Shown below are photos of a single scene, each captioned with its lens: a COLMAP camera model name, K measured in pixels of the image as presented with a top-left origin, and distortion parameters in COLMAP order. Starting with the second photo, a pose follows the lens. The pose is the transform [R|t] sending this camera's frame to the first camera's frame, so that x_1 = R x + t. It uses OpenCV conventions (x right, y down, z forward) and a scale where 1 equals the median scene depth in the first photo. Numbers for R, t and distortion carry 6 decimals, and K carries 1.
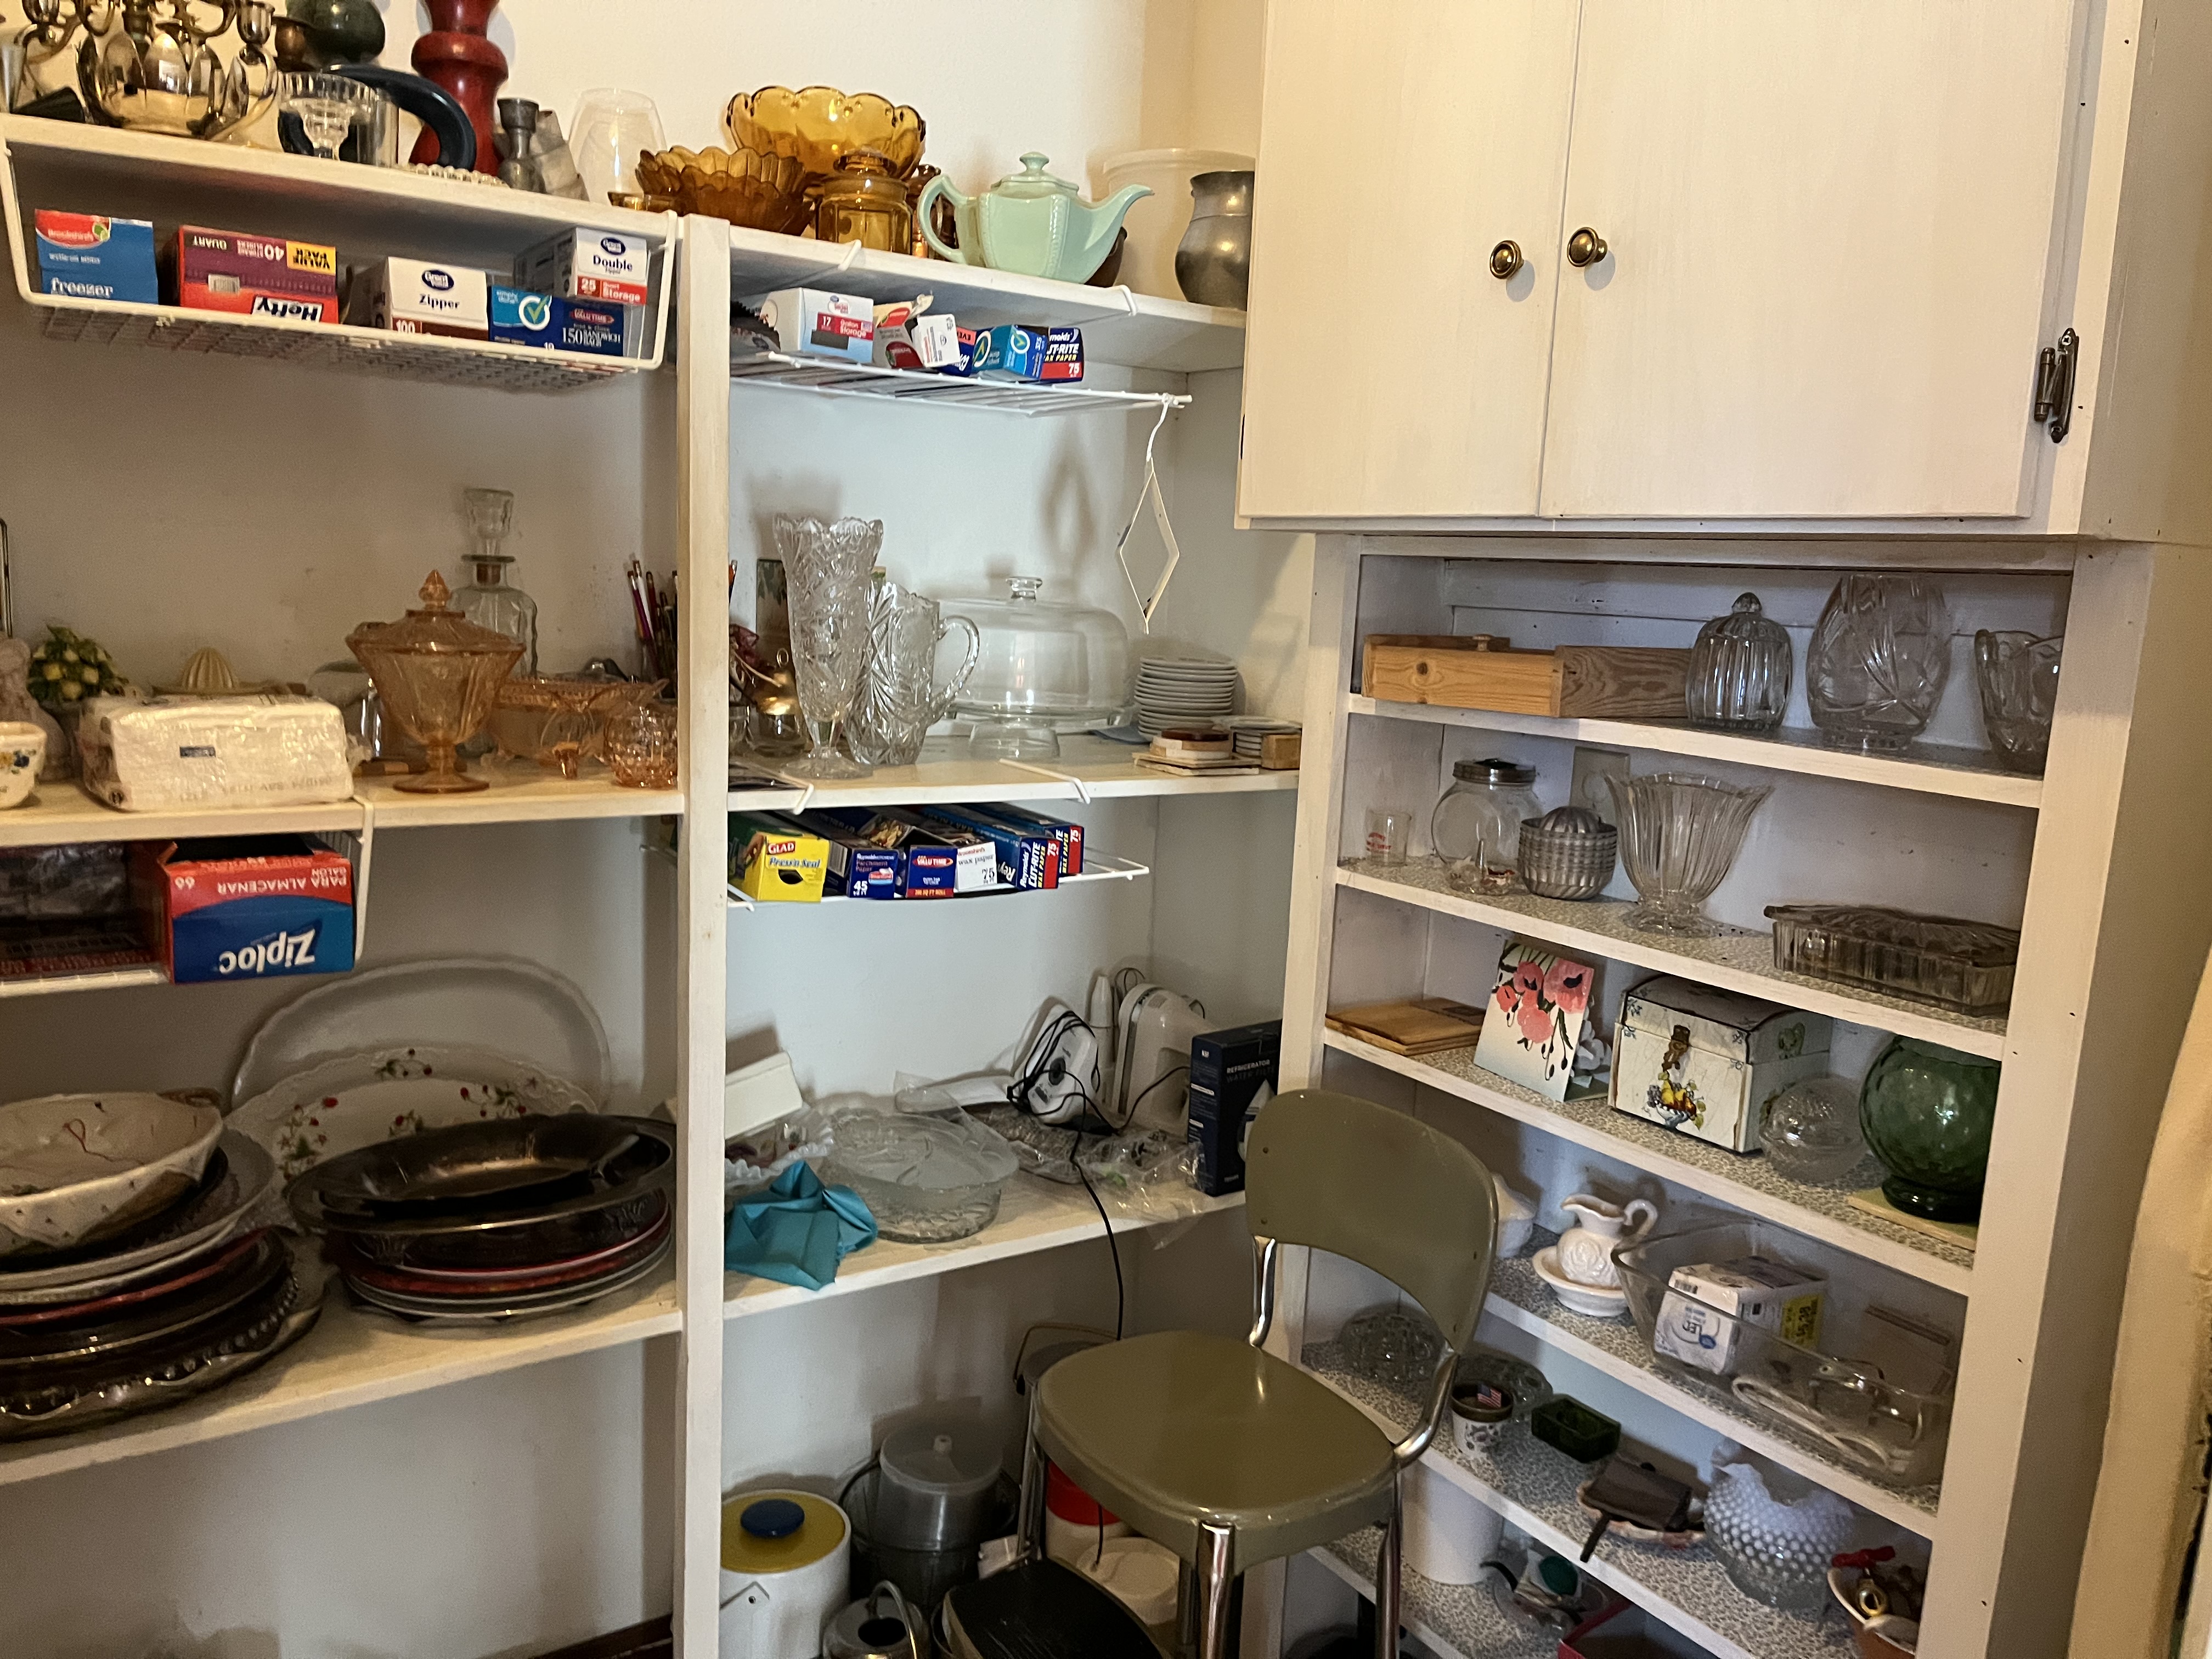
lens RADIAL K [[1666.7, 0, 1104.9], [0, 1666.7, 838.7], [0, 0, 1]] dist [0.057114, -0.086997]
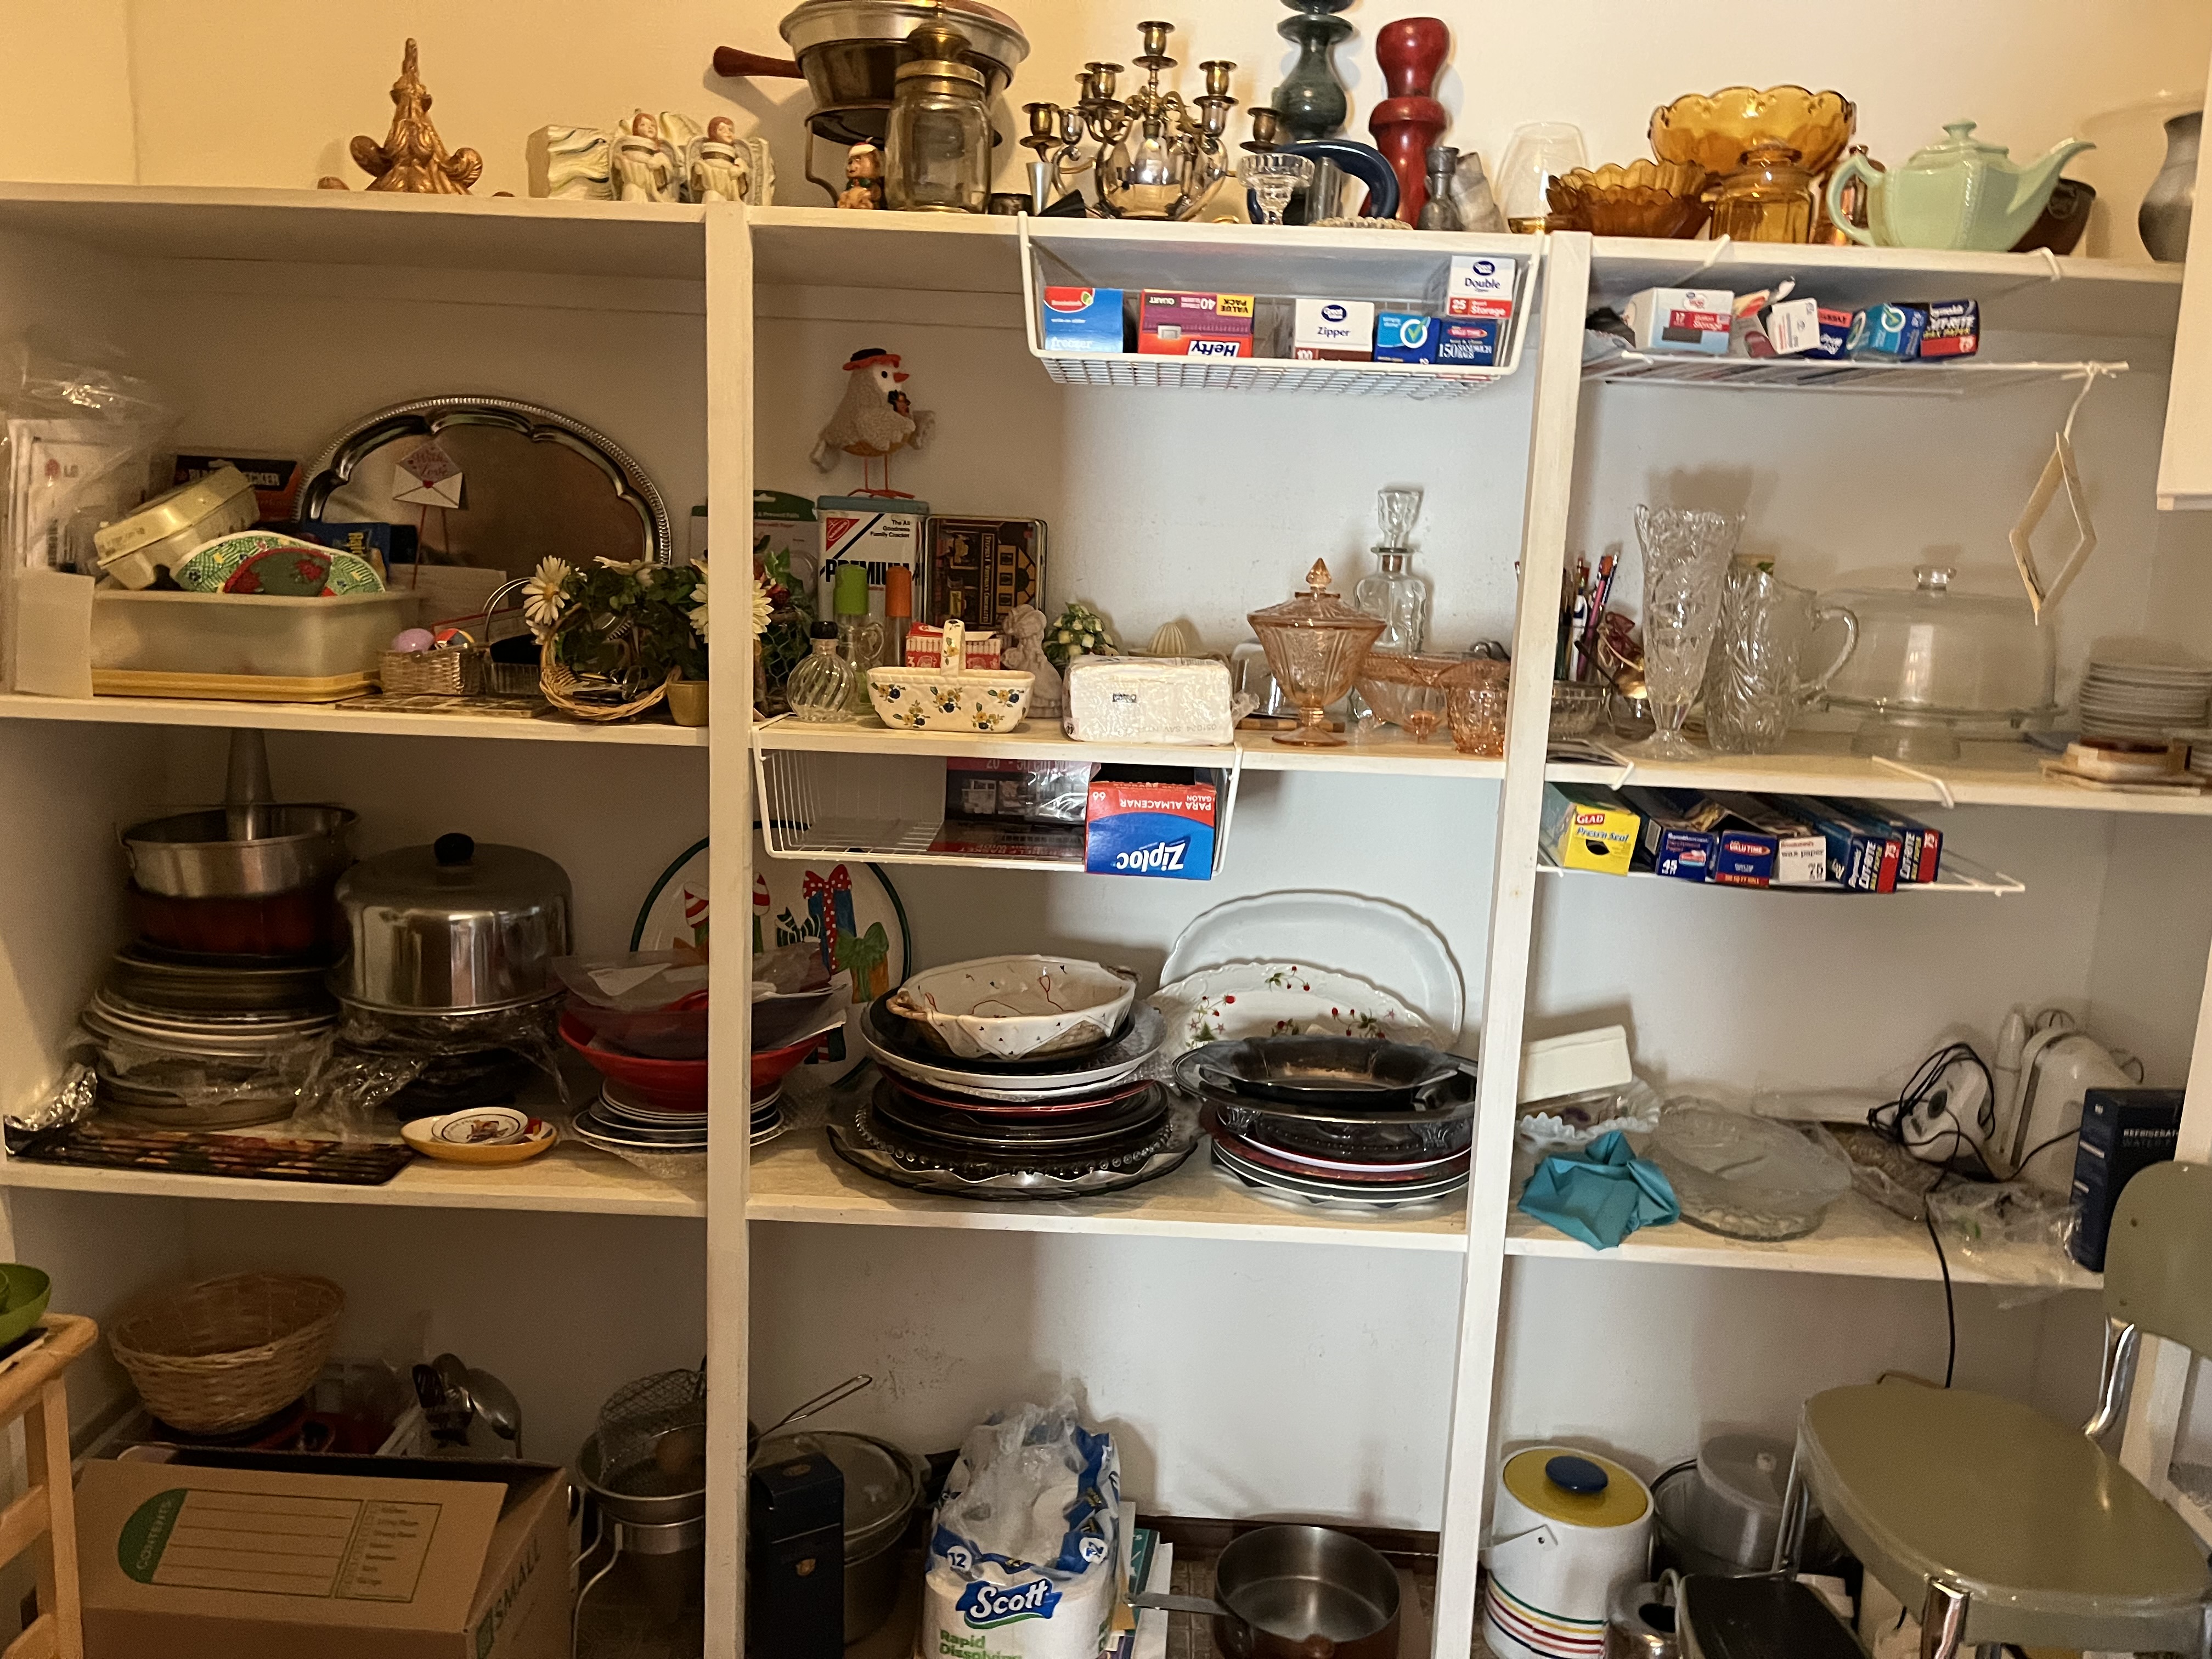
lens RADIAL K [[1658.4, 0, 1123.5], [0, 1658.4, 817.6], [0, 0, 1]] dist [0.074019, -0.096815]
pose [[0.810930, 0.088791, -0.578367, 0.169742], [-0.099555, 0.994945, 0.013158, 0.019169], [0.576612, 0.046909, 0.815670, -0.029776]]
